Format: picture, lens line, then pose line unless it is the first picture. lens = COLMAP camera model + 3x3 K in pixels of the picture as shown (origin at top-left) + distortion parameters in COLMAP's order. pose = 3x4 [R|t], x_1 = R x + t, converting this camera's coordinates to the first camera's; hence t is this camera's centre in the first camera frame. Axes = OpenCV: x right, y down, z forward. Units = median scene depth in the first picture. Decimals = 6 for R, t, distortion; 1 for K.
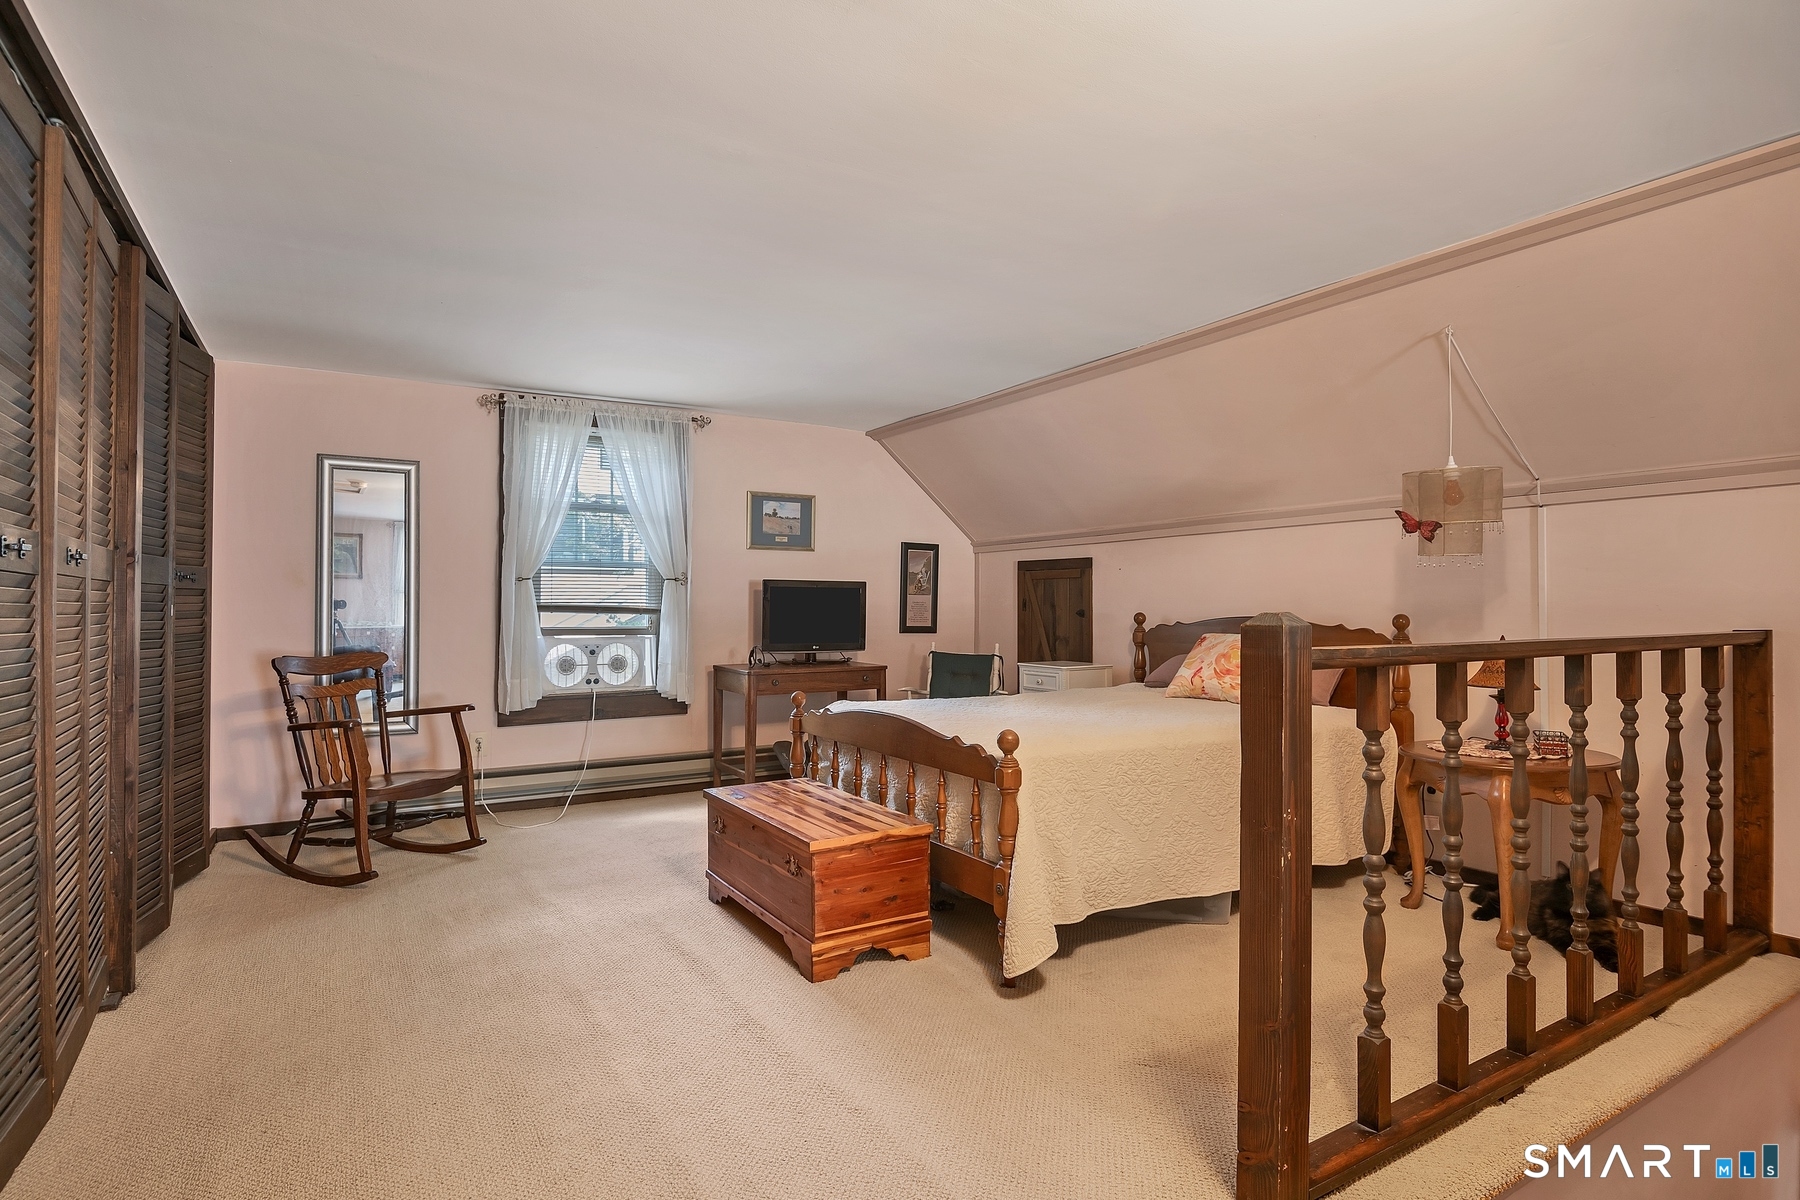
lens RADIAL K [[888.0, 0, 889.7], [0, 888.0, 609.1], [0, 0, 1]] dist [-0.004177, -0.009119]
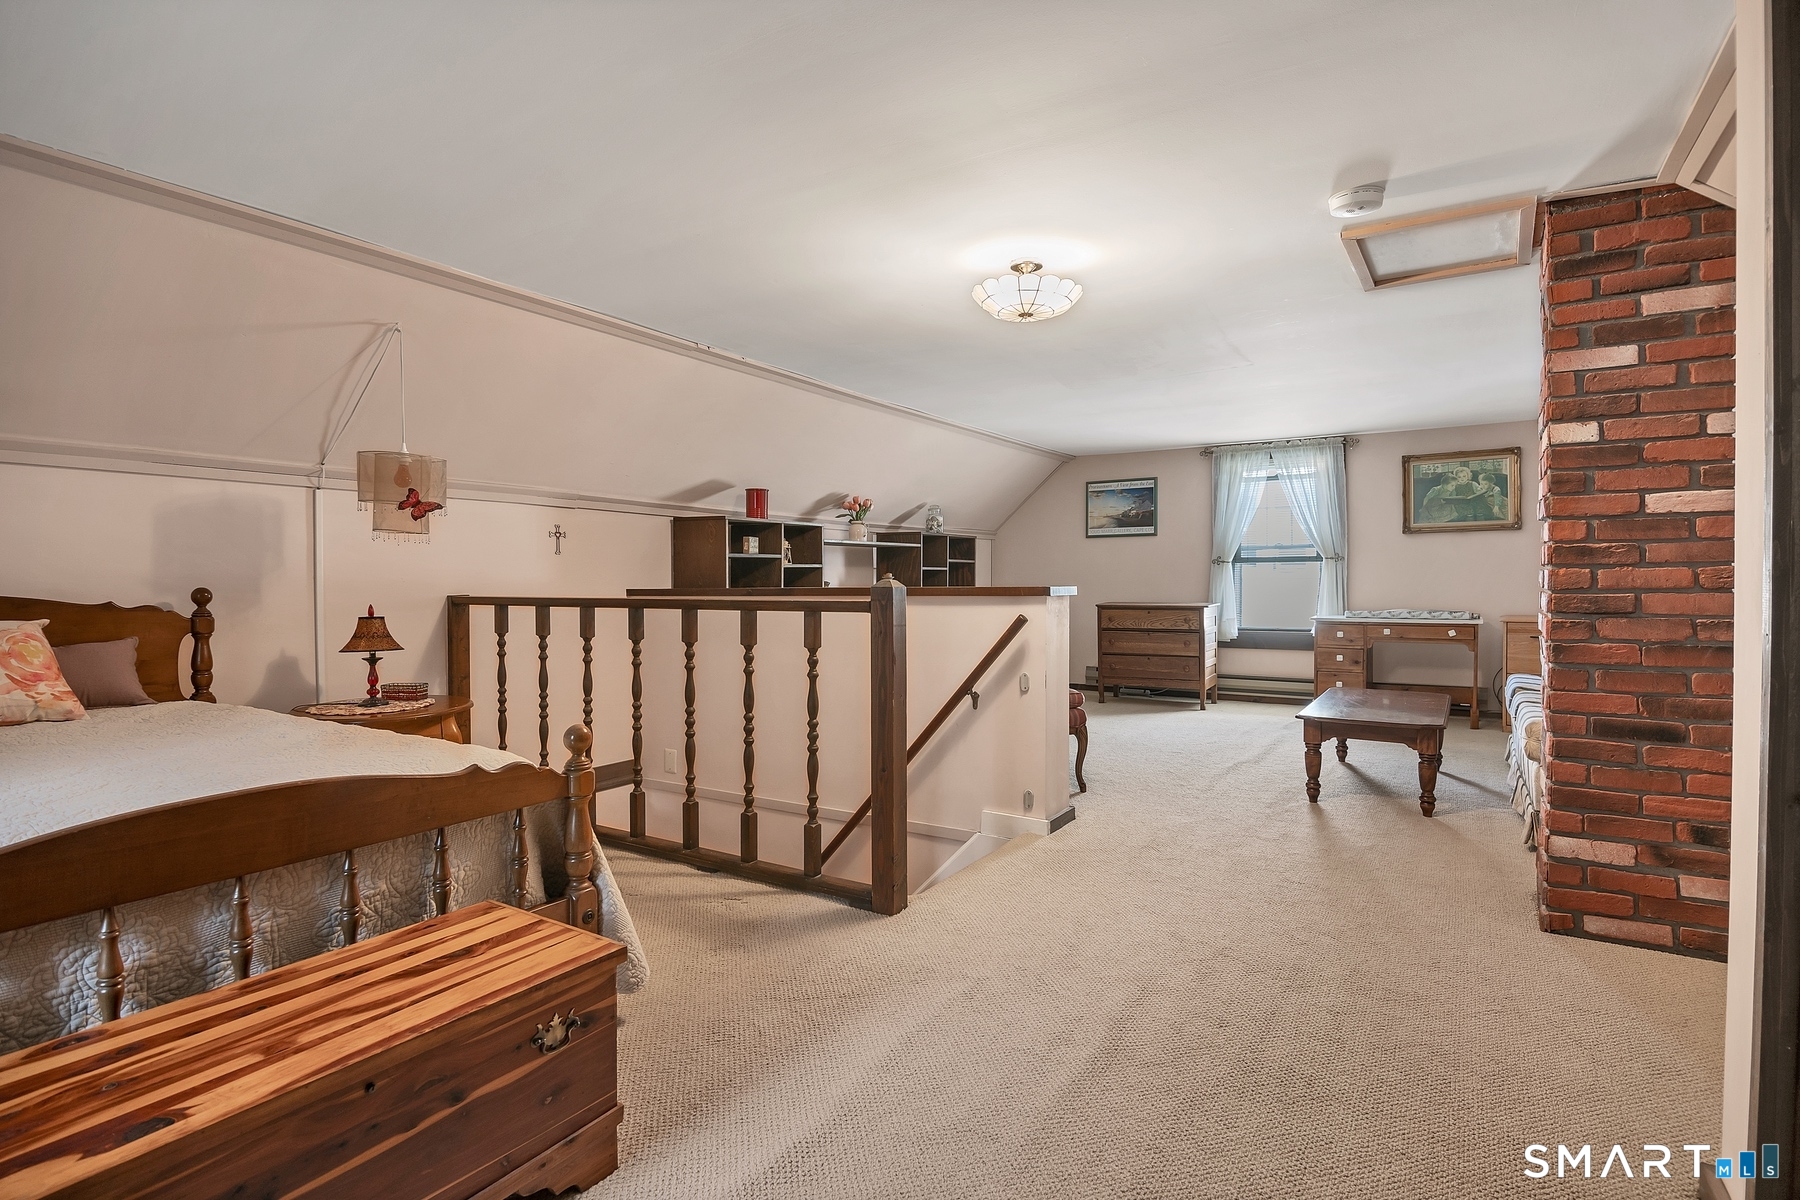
lens RADIAL K [[888.0, 0, 889.7], [0, 888.0, 609.1], [0, 0, 1]] dist [-0.004177, -0.009119]
pose [[-0.442117, -0.025620, 0.896591, -0.375811], [0.006059, 0.999484, 0.031547, 0.002392], [-0.896937, 0.019380, -0.441734, 0.558853]]
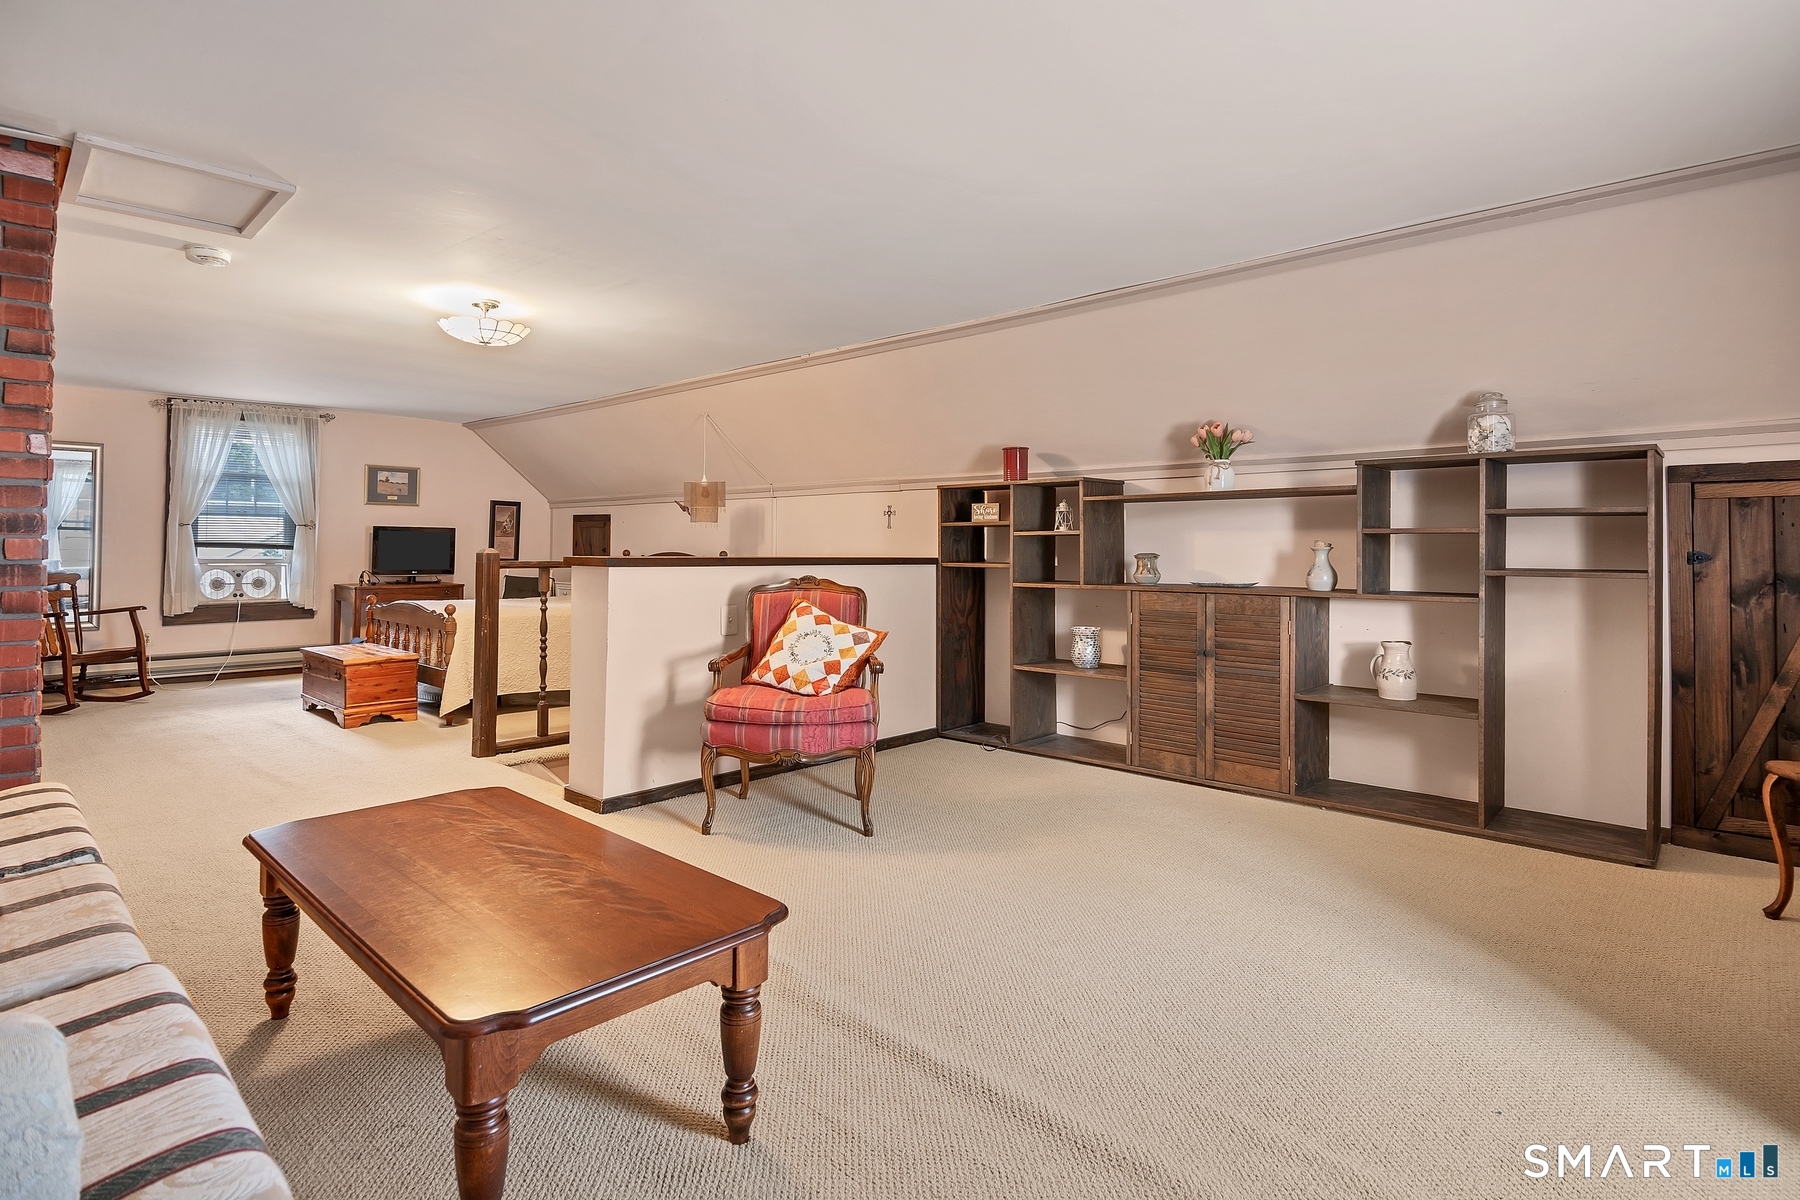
lens RADIAL K [[910.5, 0, 883.4], [0, 910.5, 533.0], [0, 0, 1]] dist [0.002857, -0.010586]
pose [[0.965015, 0.010118, 0.262000, 0.292128], [-0.005831, 0.999836, -0.017137, -0.000958], [-0.262130, 0.015010, 0.964916, -0.711676]]
